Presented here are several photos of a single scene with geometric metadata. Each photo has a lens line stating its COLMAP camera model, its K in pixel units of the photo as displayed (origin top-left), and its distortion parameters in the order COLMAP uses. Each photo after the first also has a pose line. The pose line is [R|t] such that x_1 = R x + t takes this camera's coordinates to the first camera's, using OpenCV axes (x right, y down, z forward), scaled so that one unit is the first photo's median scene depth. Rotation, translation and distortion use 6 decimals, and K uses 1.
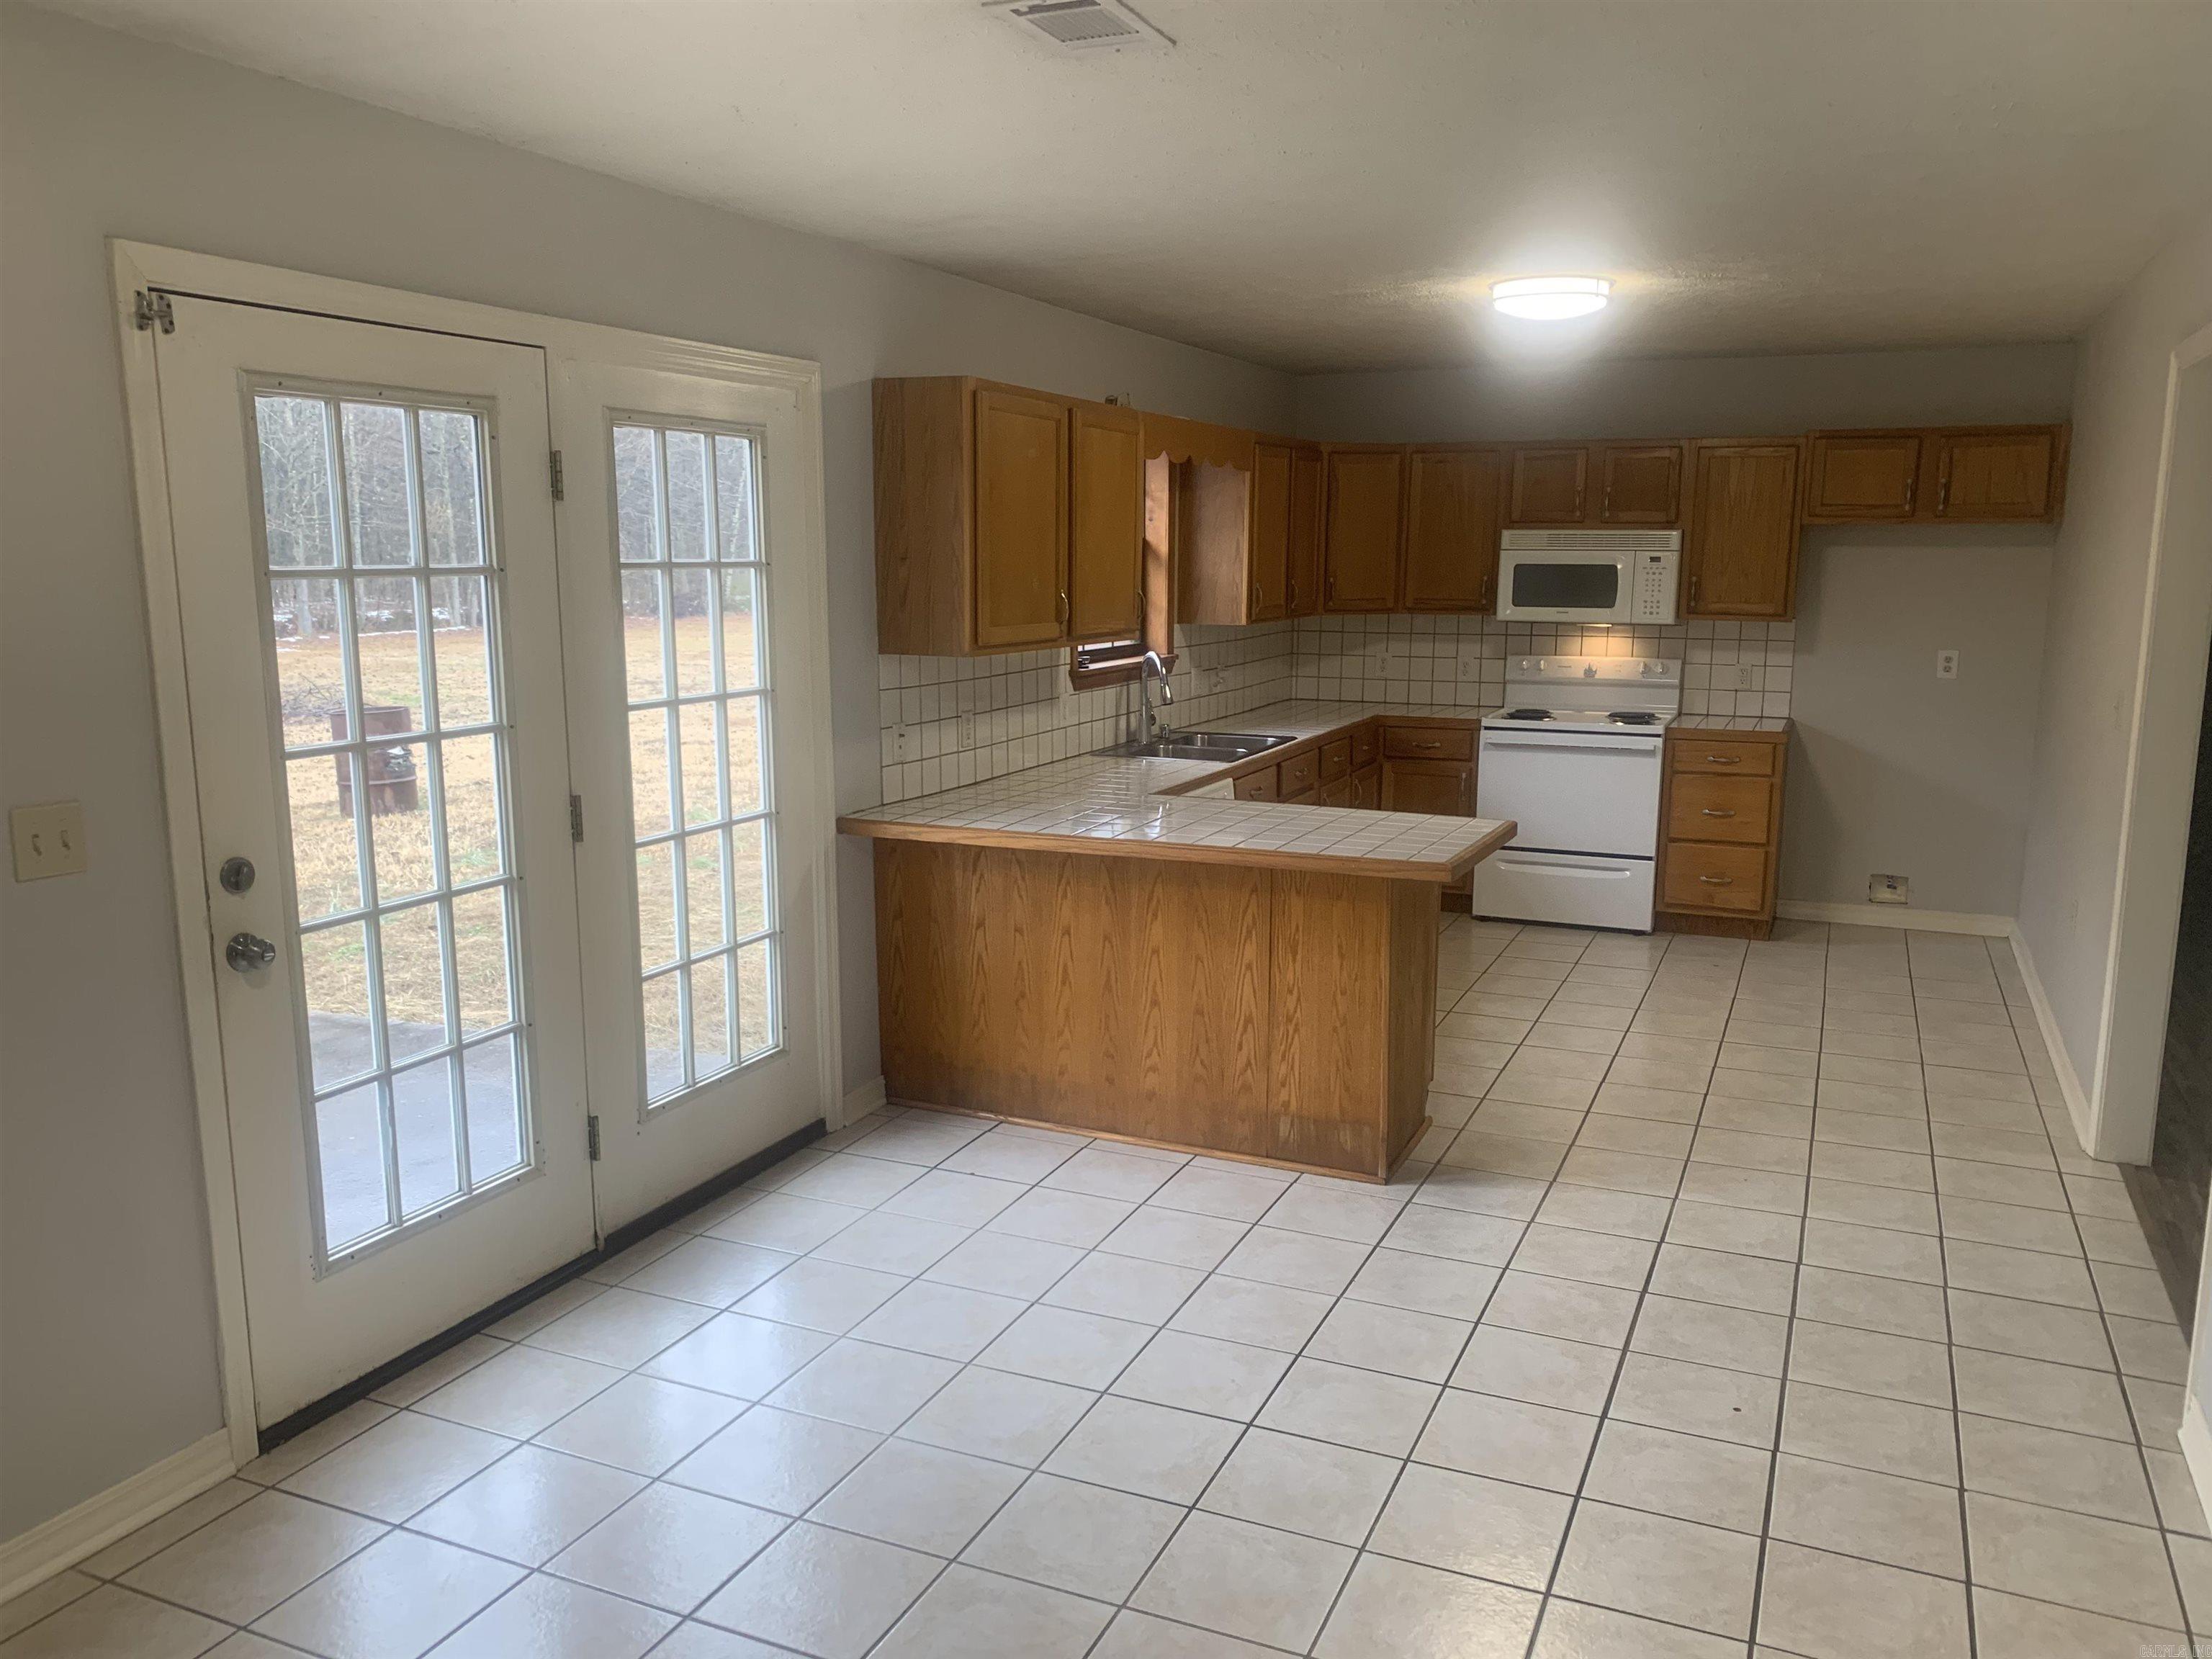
lens RADIAL K [[1685.0, 0, 1106.0], [0, 1685.0, 829.5], [0, 0, 1]] dist [0.107181, -0.157261]
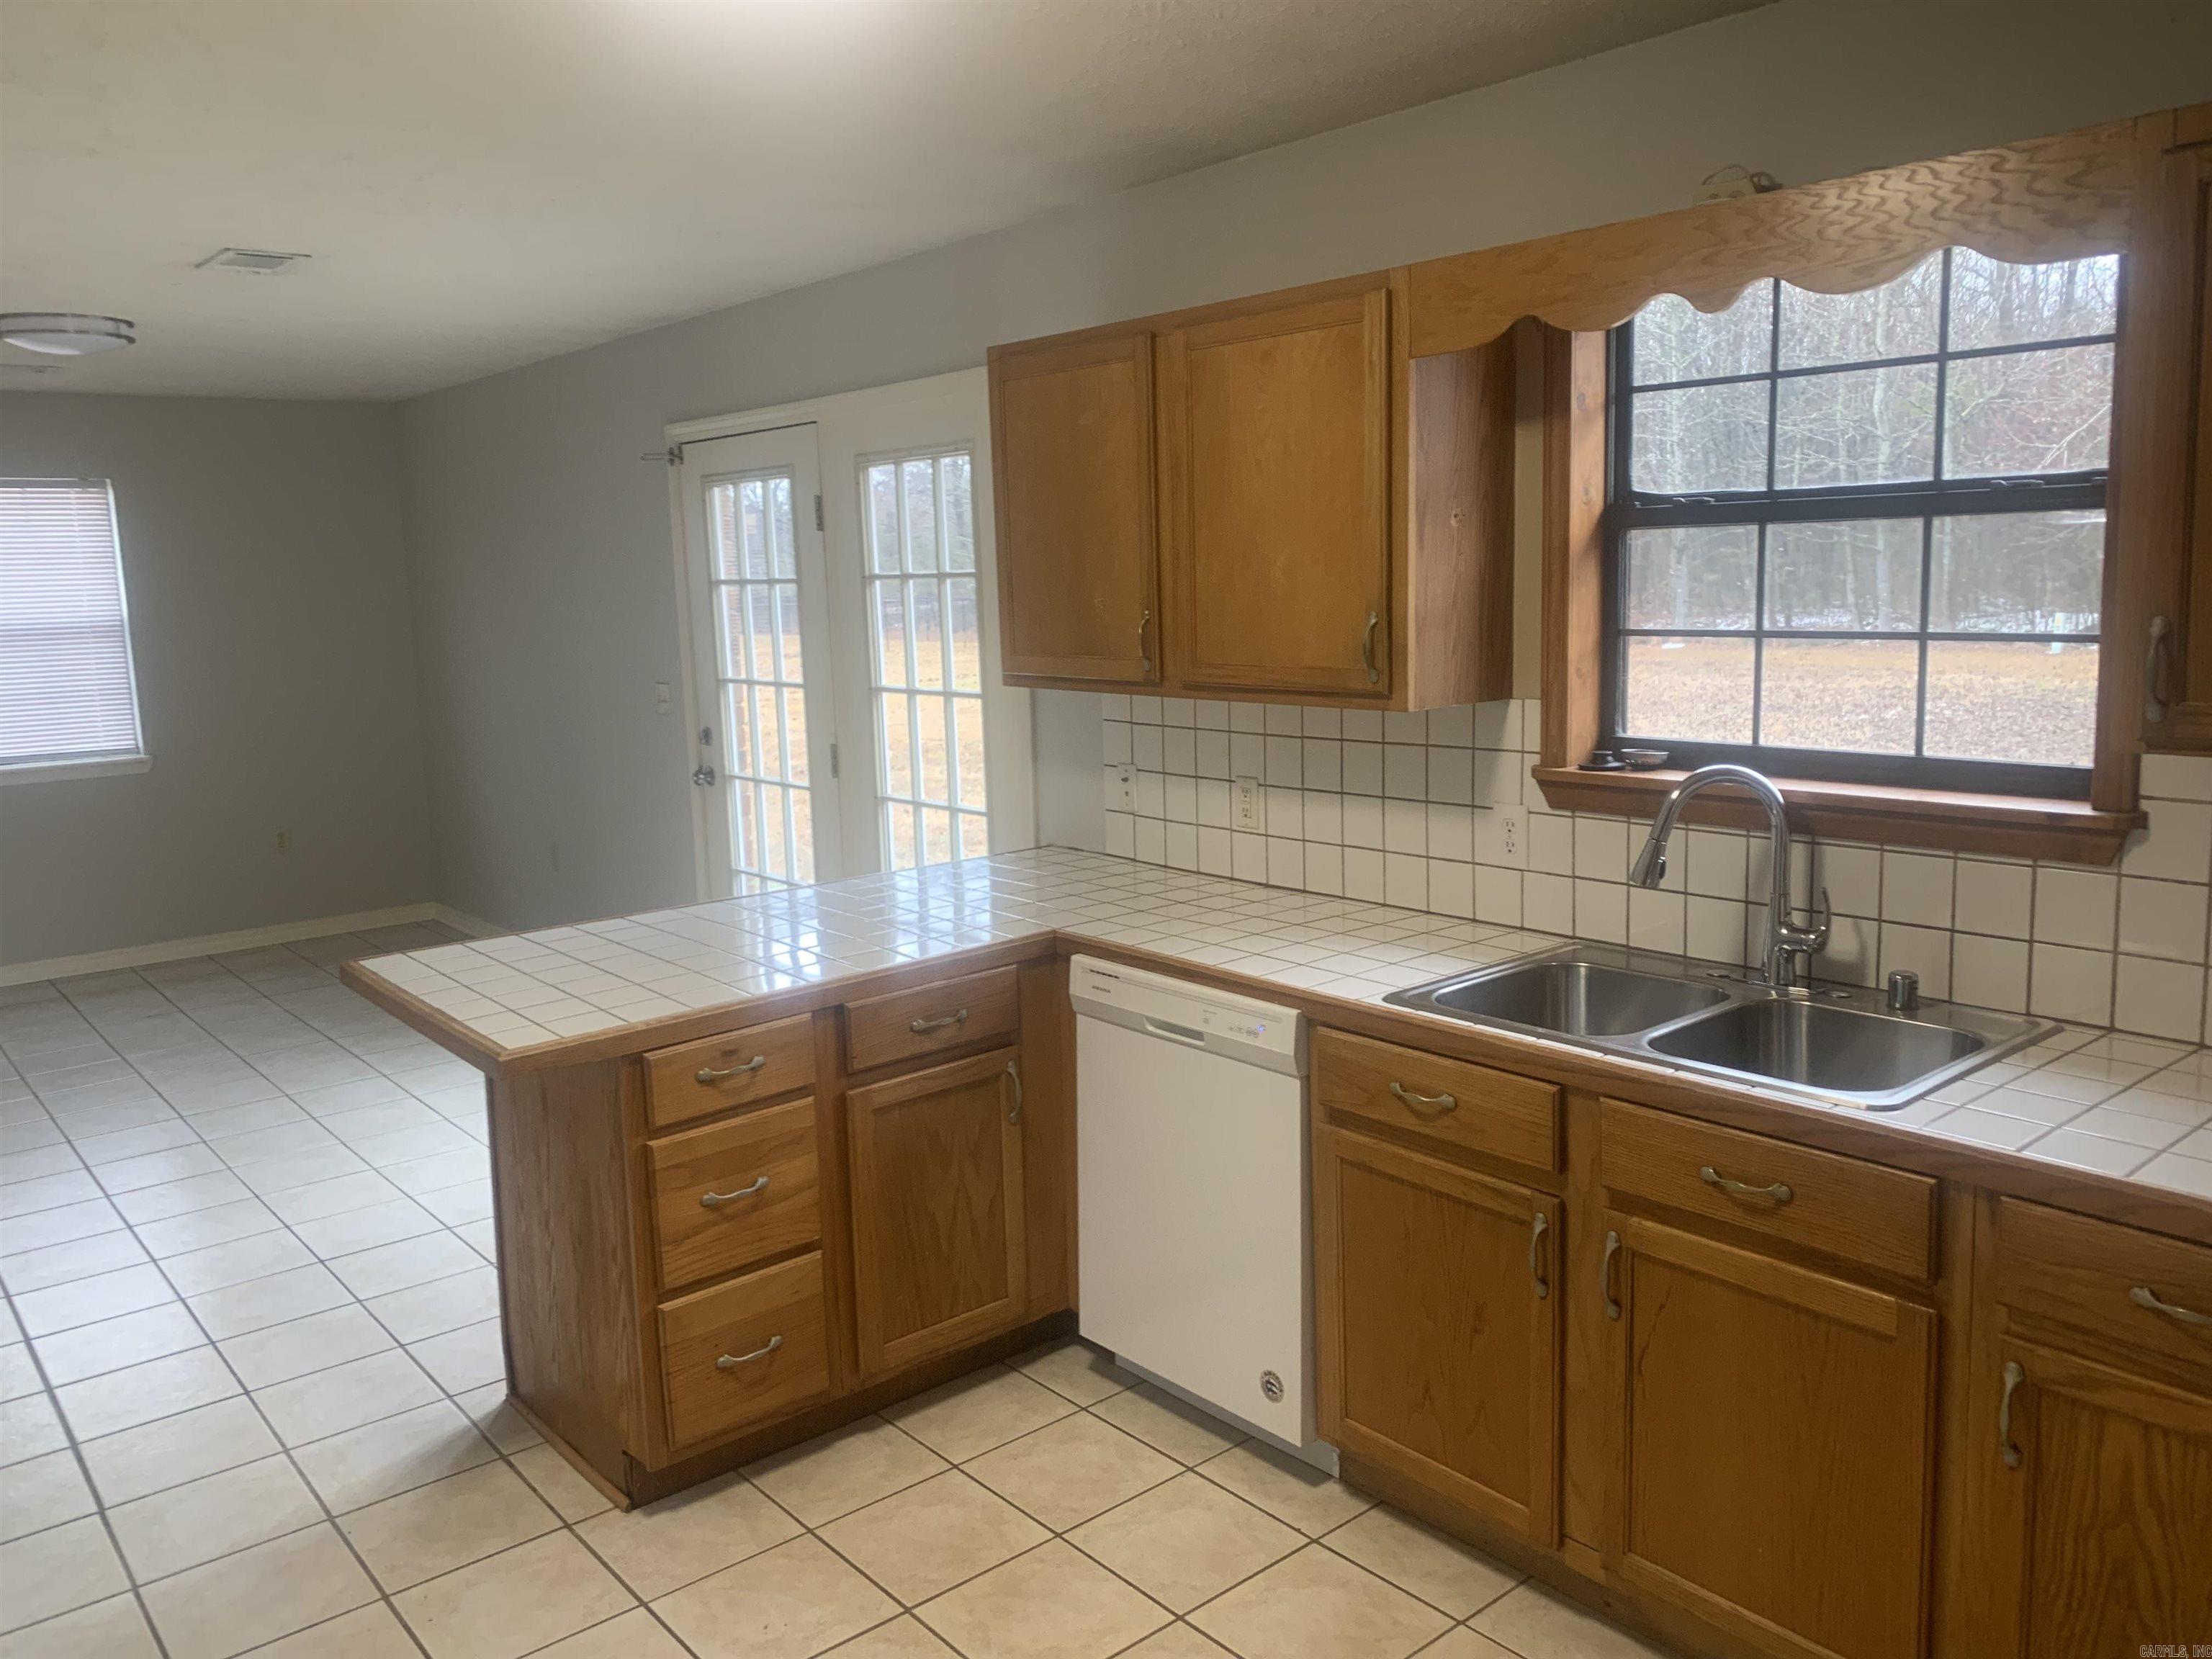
lens RADIAL K [[1659.3, 0, 1106.0], [0, 1659.3, 829.5], [0, 0, 1]] dist [0.037196, -0.006008]
pose [[-0.434728, 0.175563, -0.883283, 0.418674], [-0.098492, 0.965661, 0.240411, -0.158074], [0.895160, 0.191510, -0.402509, 0.928984]]
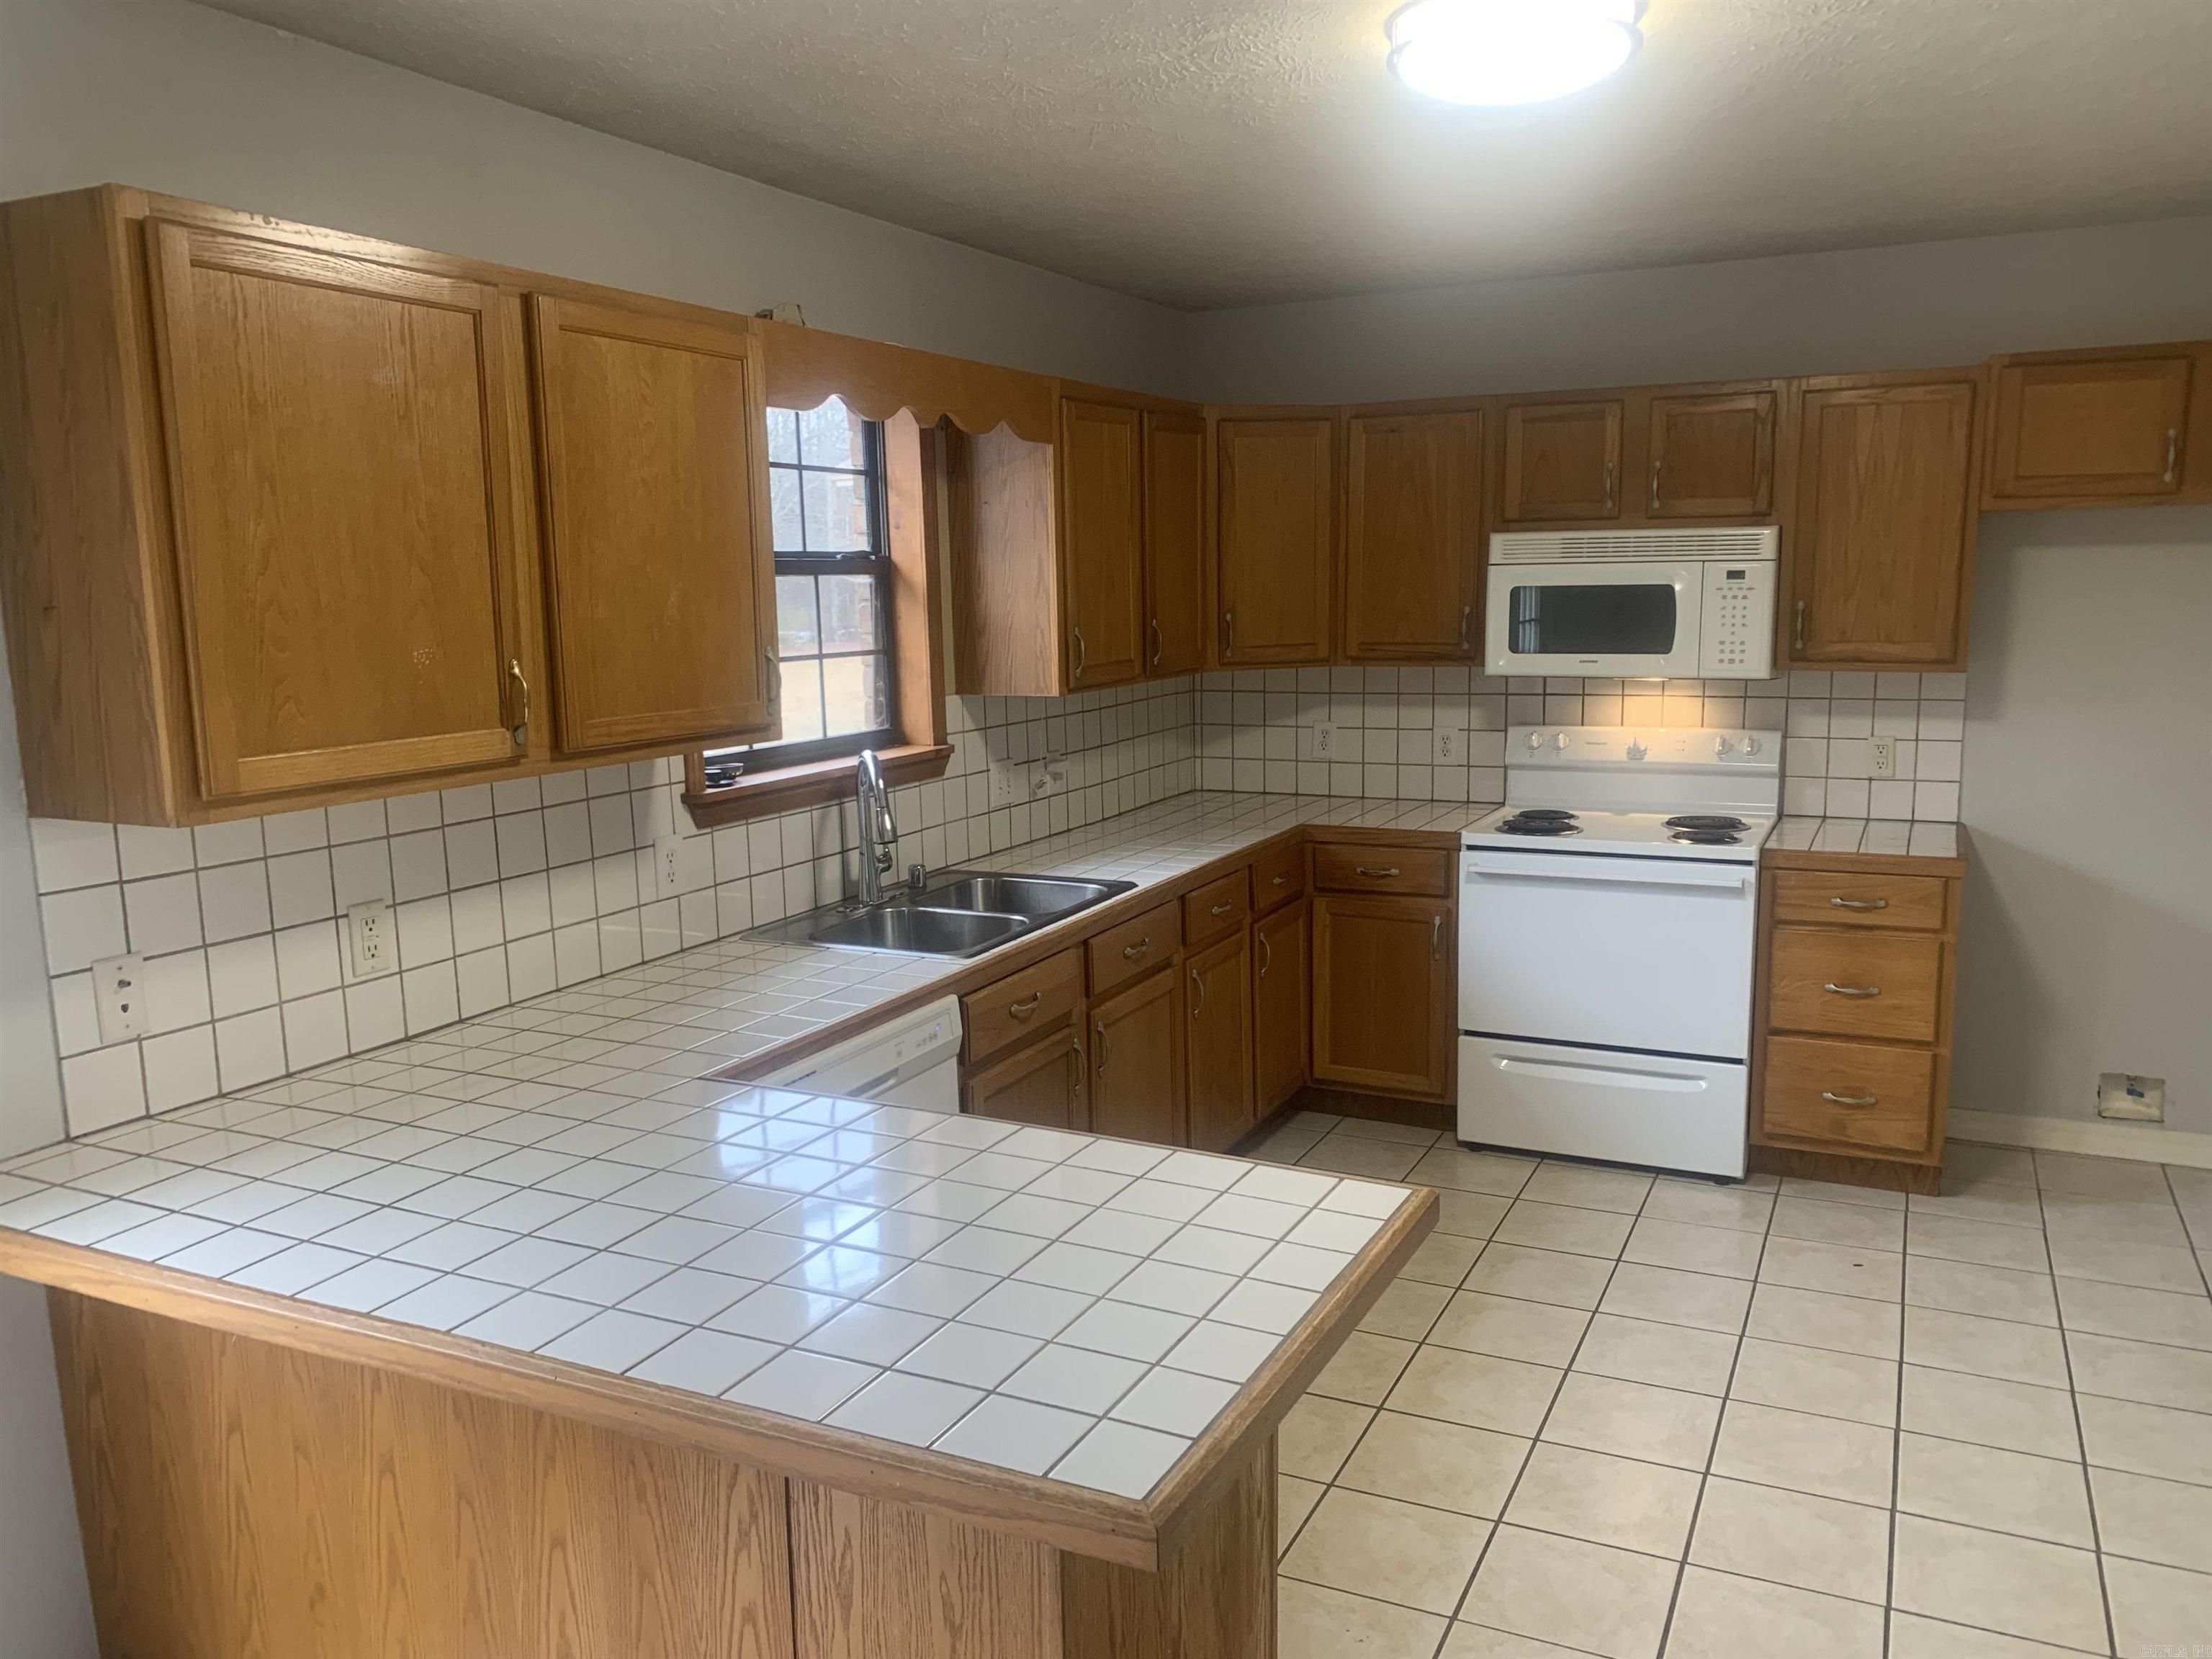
lens RADIAL K [[1659.3, 0, 1106.0], [0, 1659.3, 829.5], [0, 0, 1]] dist [0.037196, -0.006008]
pose [[0.998805, -0.016449, -0.046030, 0.121213], [0.015850, 0.999785, -0.013364, -0.062072], [0.046240, 0.012619, 0.998851, 0.388137]]
